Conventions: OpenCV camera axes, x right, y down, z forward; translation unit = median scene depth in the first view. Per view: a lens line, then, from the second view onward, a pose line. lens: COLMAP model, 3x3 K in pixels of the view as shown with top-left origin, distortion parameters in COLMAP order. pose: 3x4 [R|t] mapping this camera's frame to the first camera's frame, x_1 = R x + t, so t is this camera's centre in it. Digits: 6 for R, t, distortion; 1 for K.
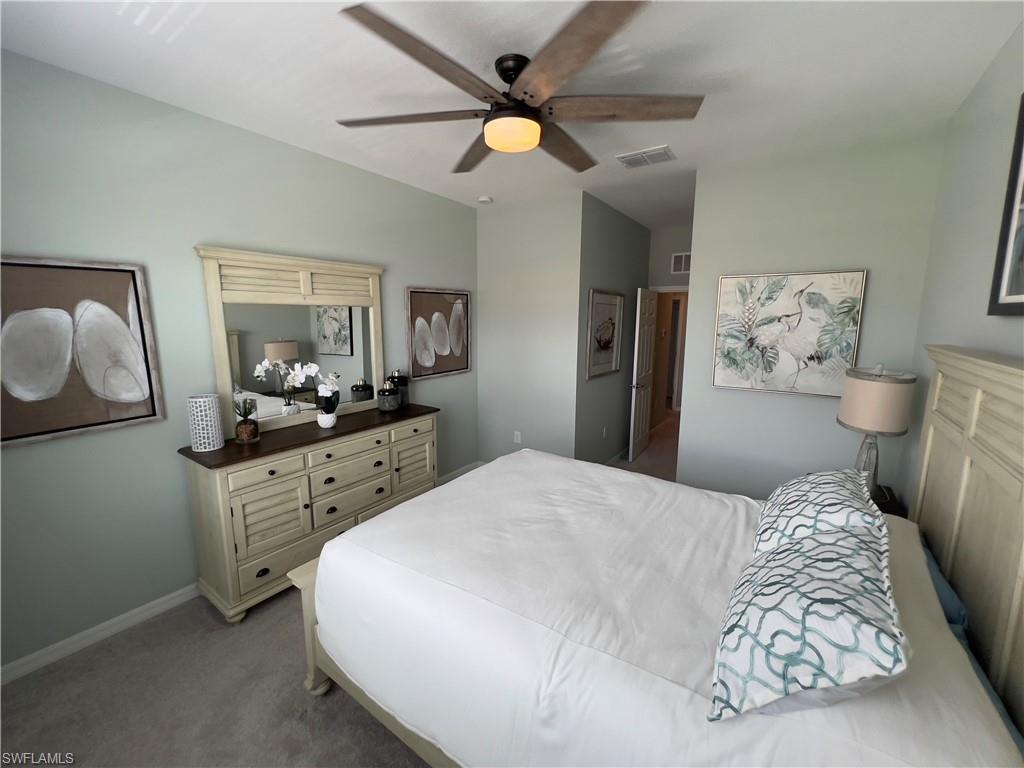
lens RADIAL K [[413.4, 0, 511.5], [0, 413.4, 377.7], [0, 0, 1]] dist [-0.000637, 0.000420]
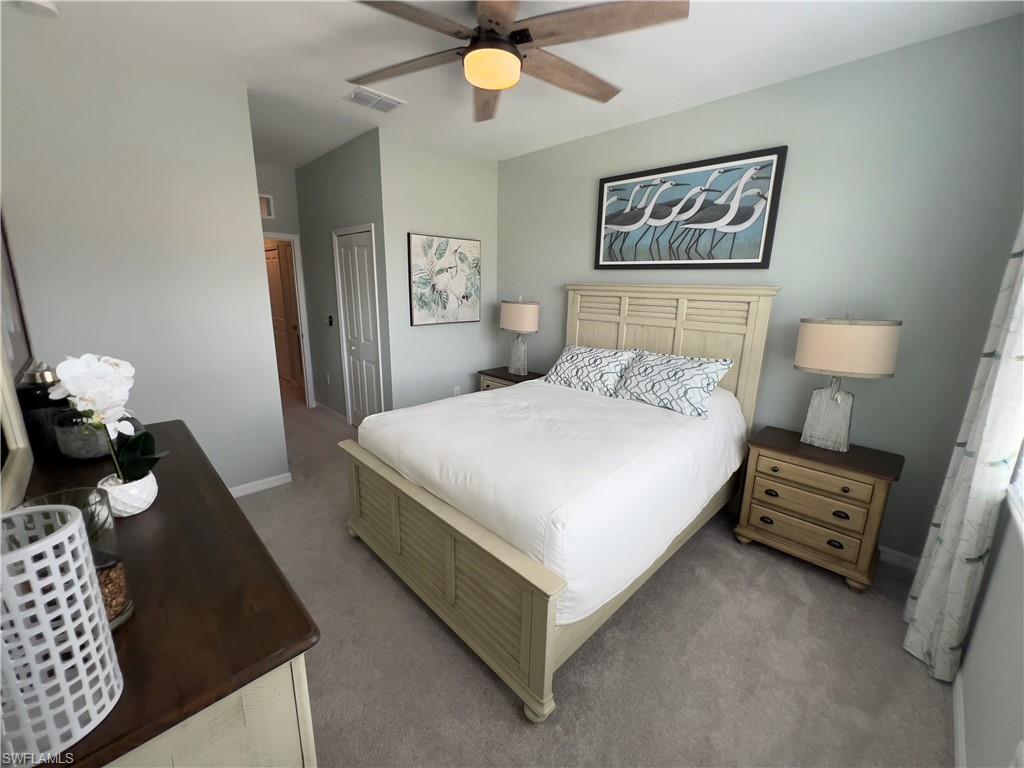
lens RADIAL K [[413.4, 0, 510.8], [0, 413.4, 381.9], [0, 0, 1]] dist [-0.000637, 0.000420]
pose [[0.183511, -0.234111, 0.954733, -0.766434], [0.123690, 0.969007, 0.213836, -0.050230], [-0.975205, 0.078850, 0.206781, 0.555100]]
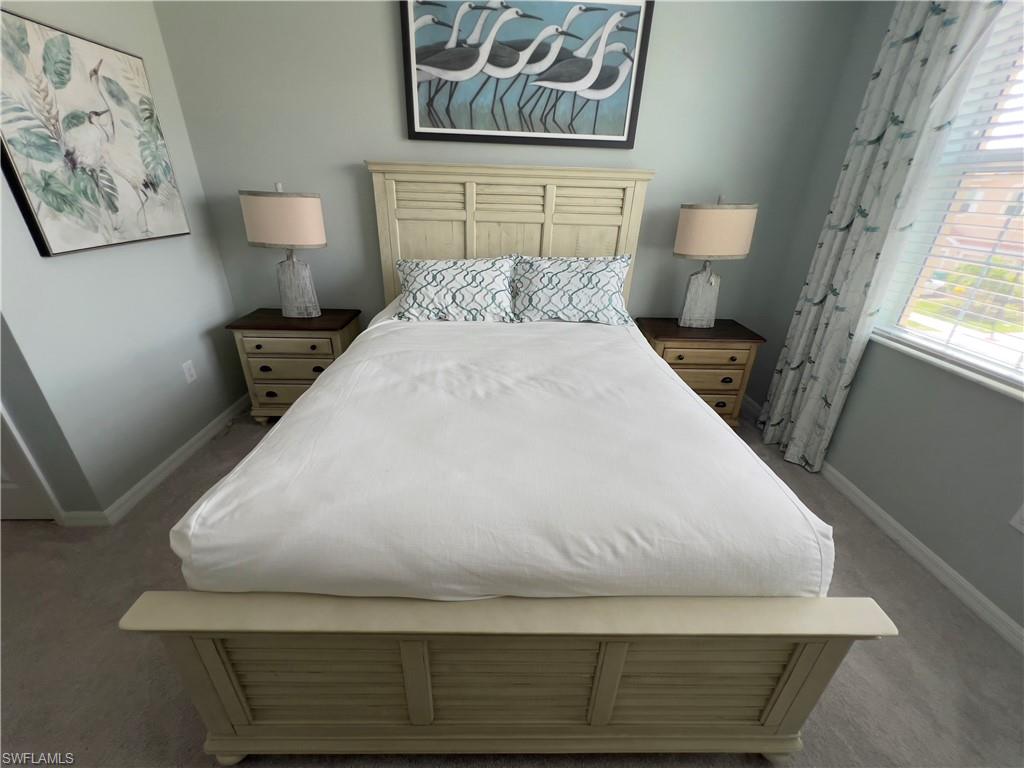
lens RADIAL K [[413.4, 0, 509.3], [0, 413.4, 381.0], [0, 0, 1]] dist [-0.000637, 0.000420]
pose [[-0.588707, -0.369960, 0.718717, -0.331631], [0.081020, 0.857637, 0.507833, -0.070703], [-0.804276, 0.357196, -0.474922, 0.970843]]
